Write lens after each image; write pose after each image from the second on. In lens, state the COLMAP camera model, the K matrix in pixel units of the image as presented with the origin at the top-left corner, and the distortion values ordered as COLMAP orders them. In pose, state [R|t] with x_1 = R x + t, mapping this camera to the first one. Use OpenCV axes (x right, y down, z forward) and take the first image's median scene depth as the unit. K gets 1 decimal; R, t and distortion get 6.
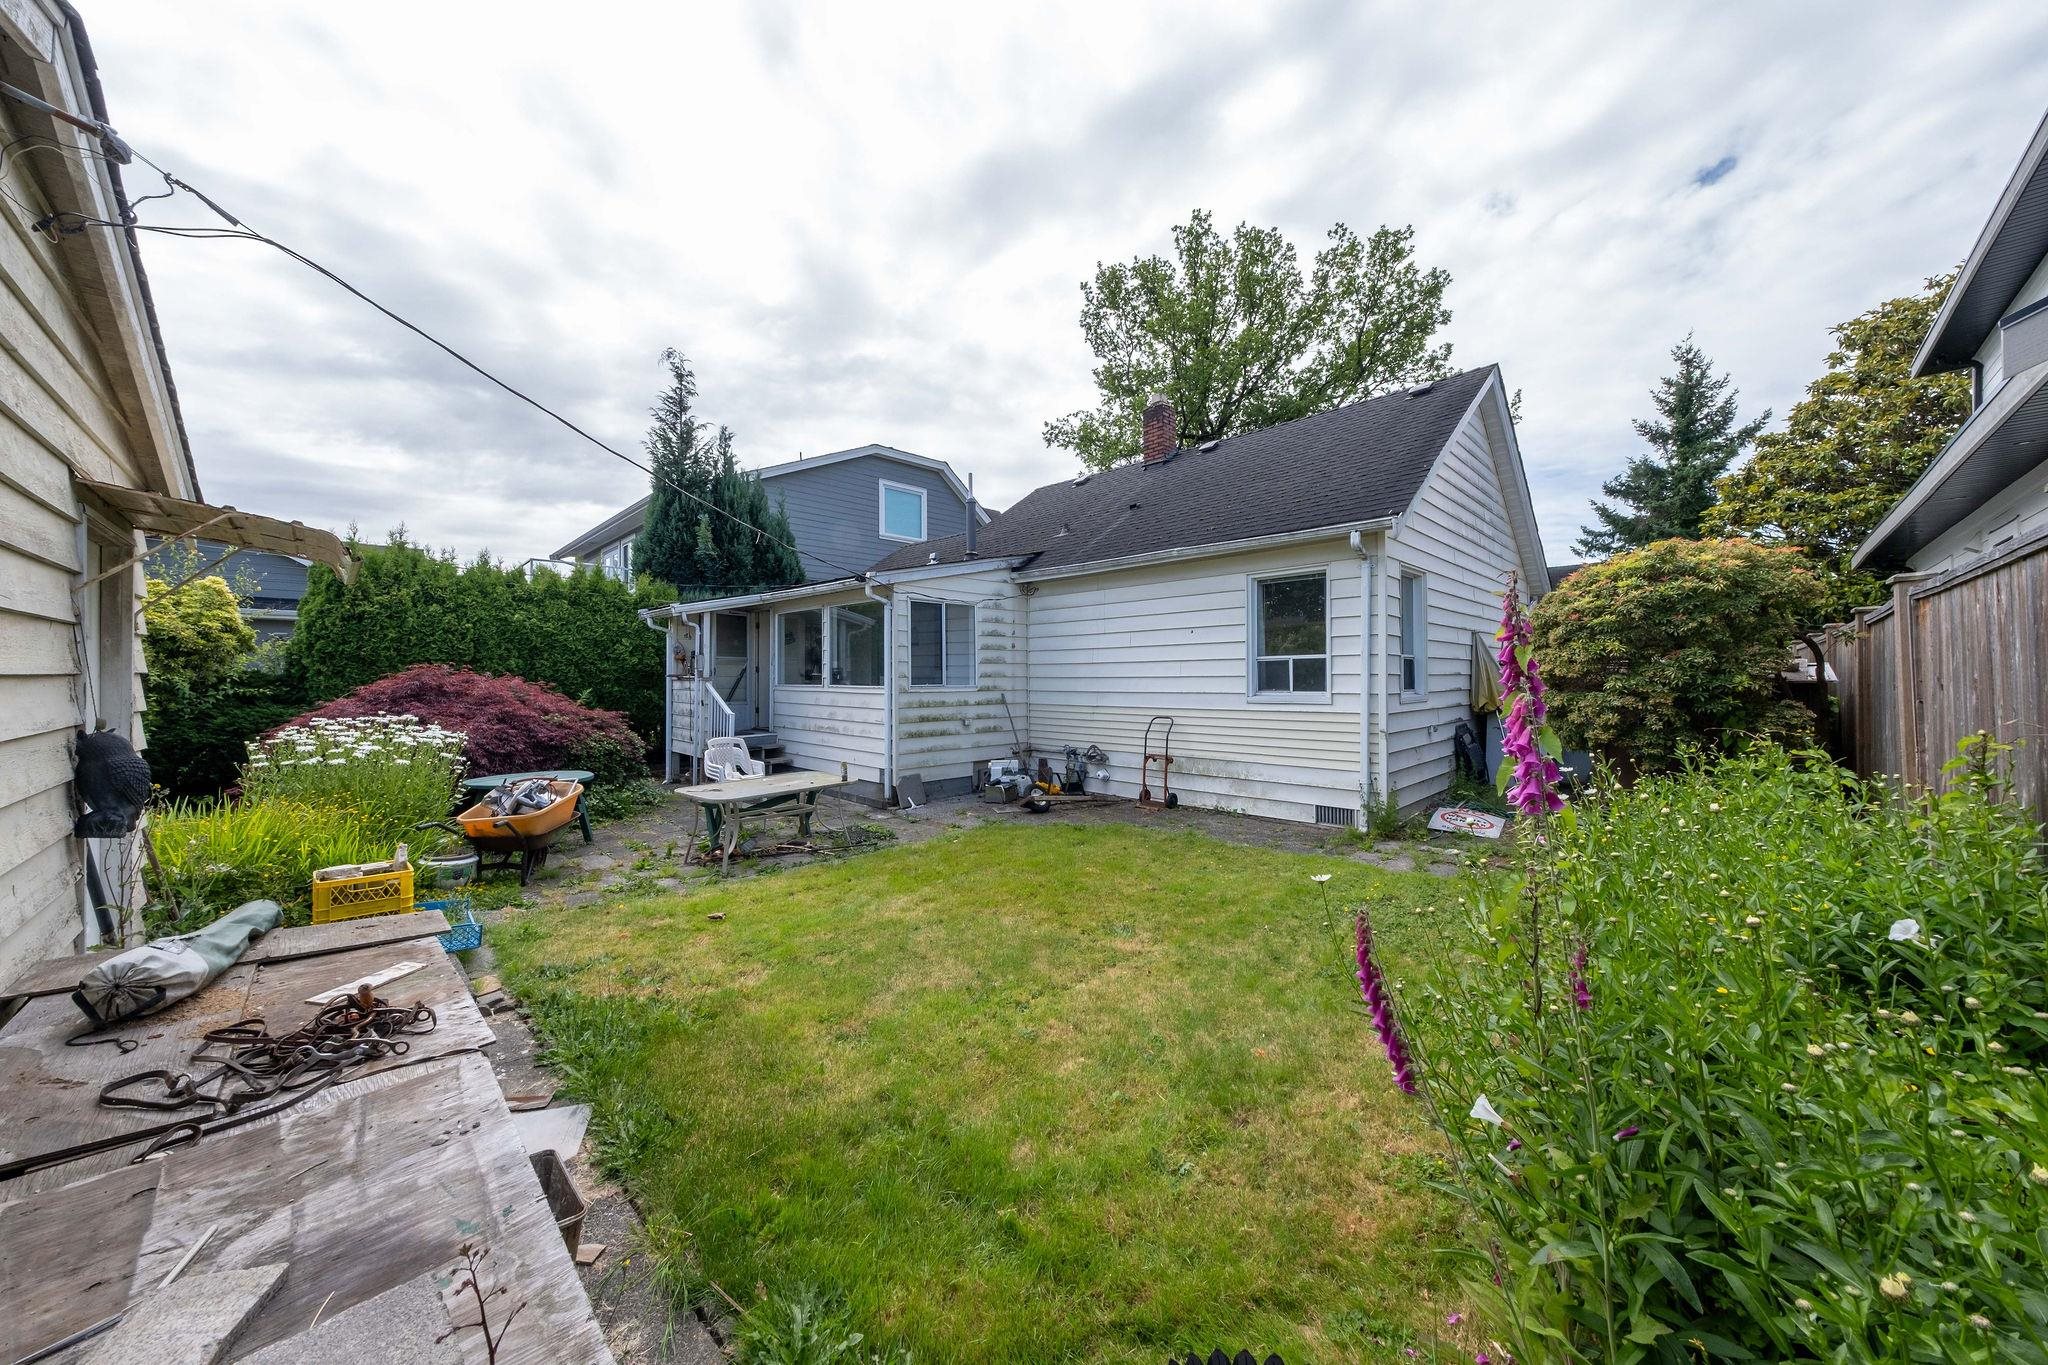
lens RADIAL K [[700.1, 0, 974.6], [0, 700.1, 673.4], [0, 0, 1]] dist [-0.014827, 0.000643]
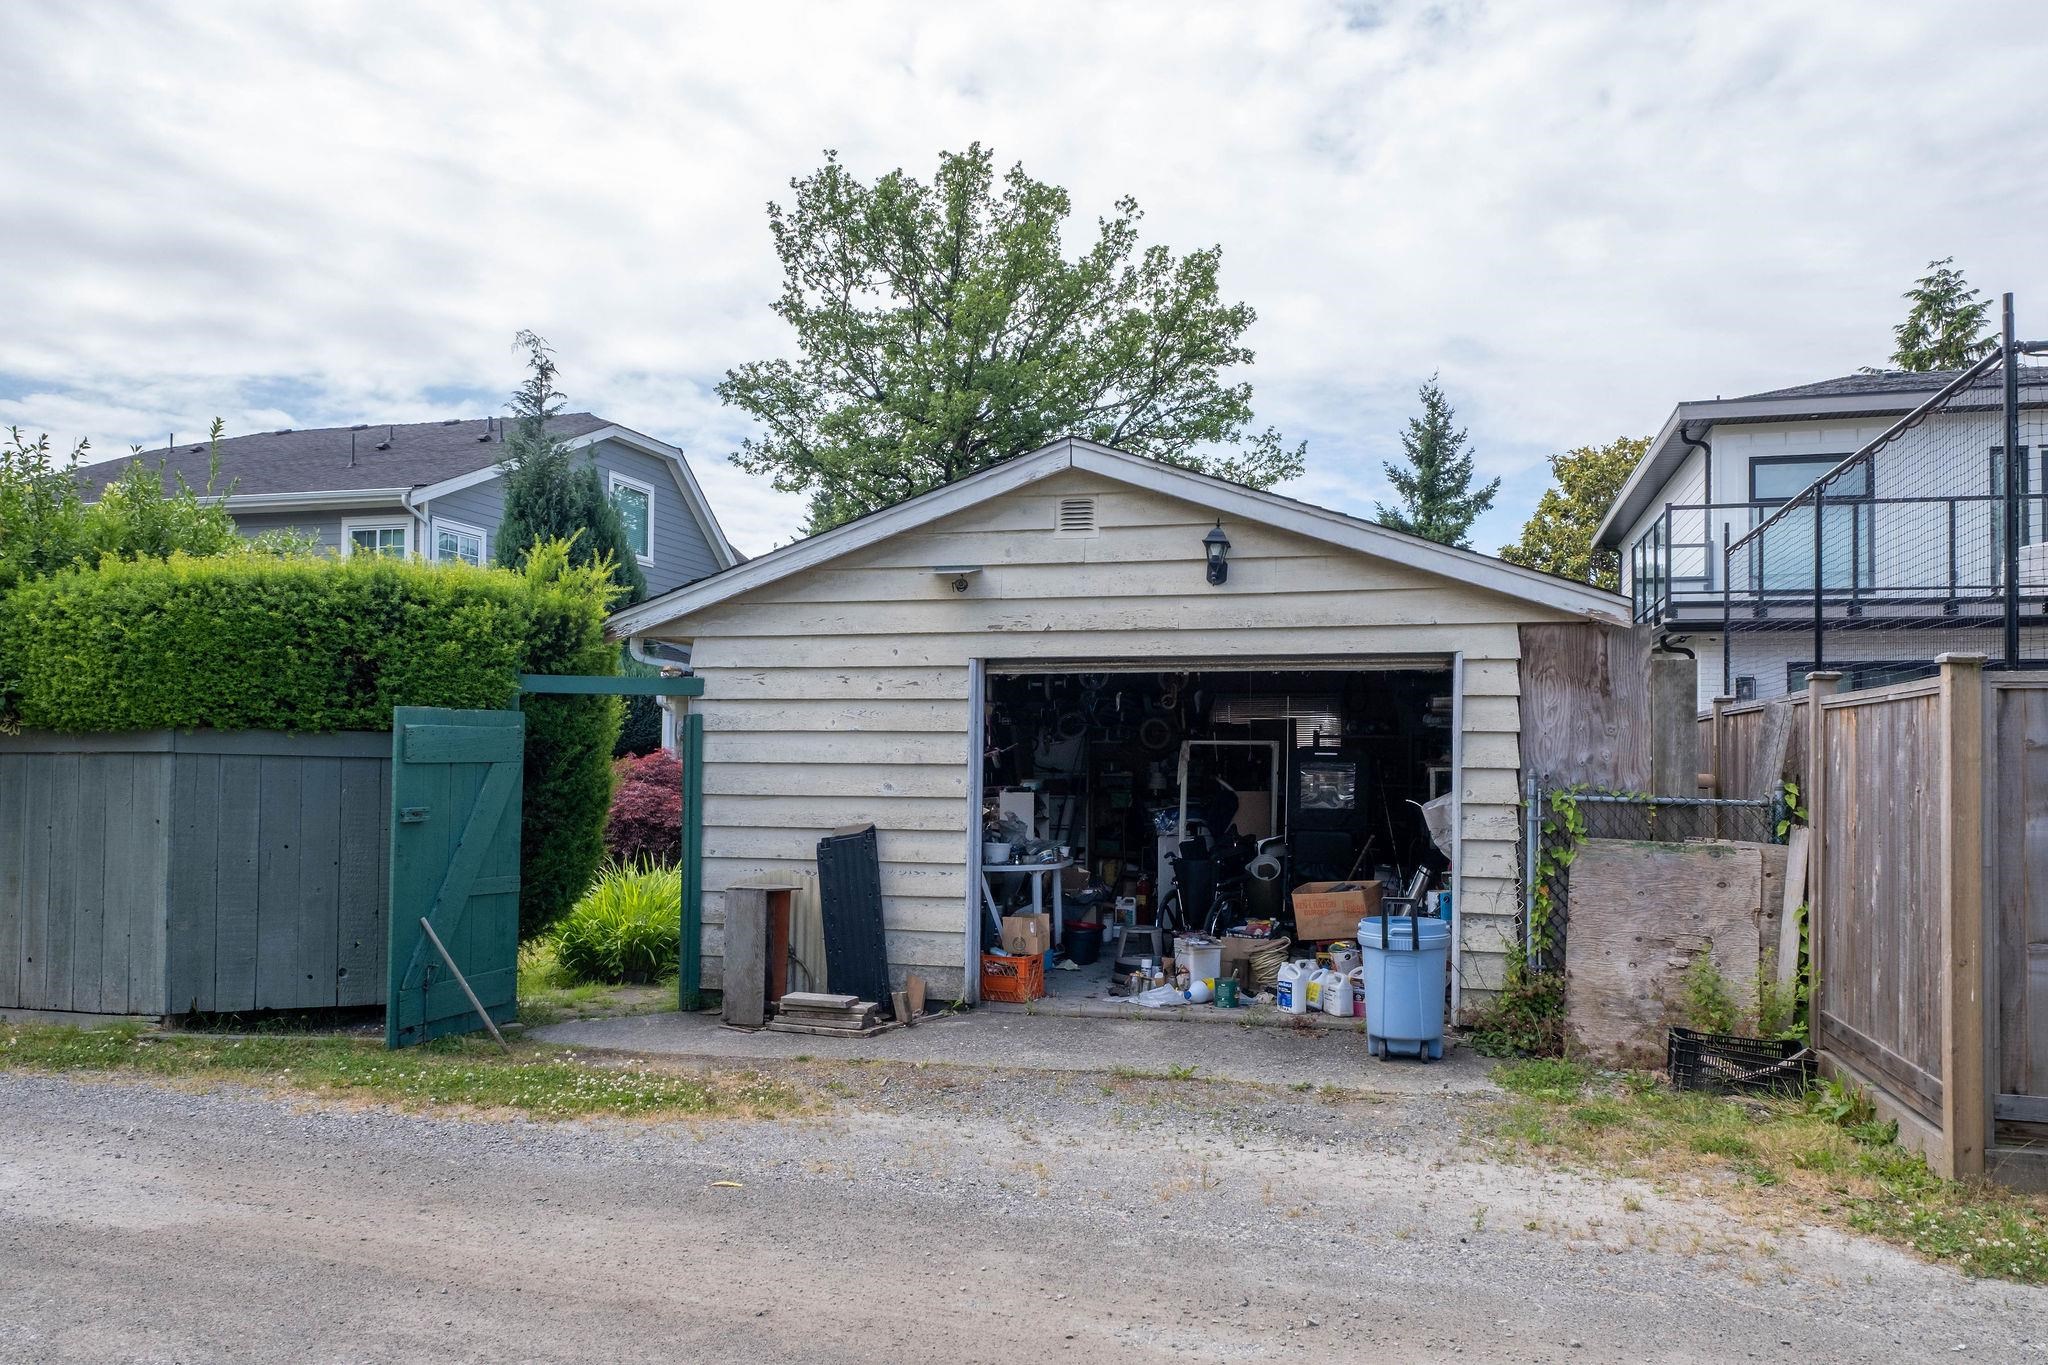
lens RADIAL K [[1517.4, 0, 984.3], [0, 1517.4, 745.6], [0, 0, 1]] dist [-0.006302, -0.001179]
pose [[0.855154, 0.012541, 0.518222, -1.305877], [-0.008286, 0.999910, -0.010524, 0.011765], [-0.518308, 0.004706, 0.855181, -1.030320]]
